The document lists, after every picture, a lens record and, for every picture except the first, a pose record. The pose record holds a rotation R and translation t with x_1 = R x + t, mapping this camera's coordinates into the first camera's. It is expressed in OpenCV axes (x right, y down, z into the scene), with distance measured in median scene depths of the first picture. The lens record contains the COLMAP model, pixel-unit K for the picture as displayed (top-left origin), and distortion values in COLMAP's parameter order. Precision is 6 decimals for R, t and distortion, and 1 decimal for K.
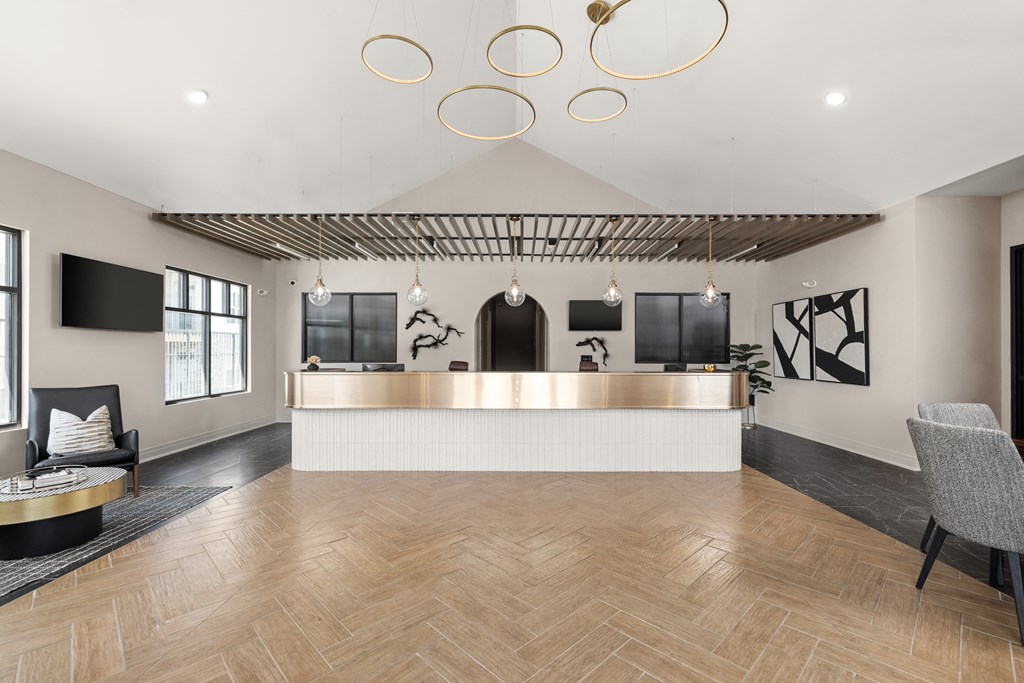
lens RADIAL K [[441.6, 0, 513.0], [0, 441.6, 345.8], [0, 0, 1]] dist [0.000489, 0.000343]
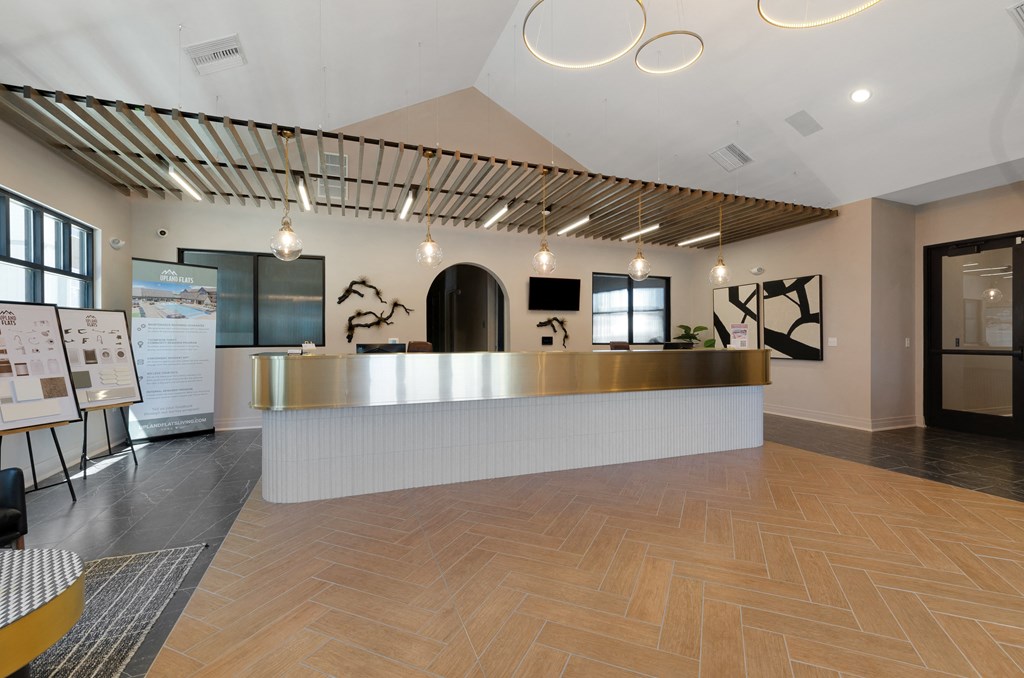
lens RADIAL K [[448.9, 0, 513.3], [0, 448.9, 338.1], [0, 0, 1]] dist [0.002702, 0.000390]
pose [[0.931277, -0.002362, 0.364304, -0.289036], [-0.001765, 0.999938, 0.010995, 0.016428], [-0.364307, -0.010883, 0.931215, 0.168802]]
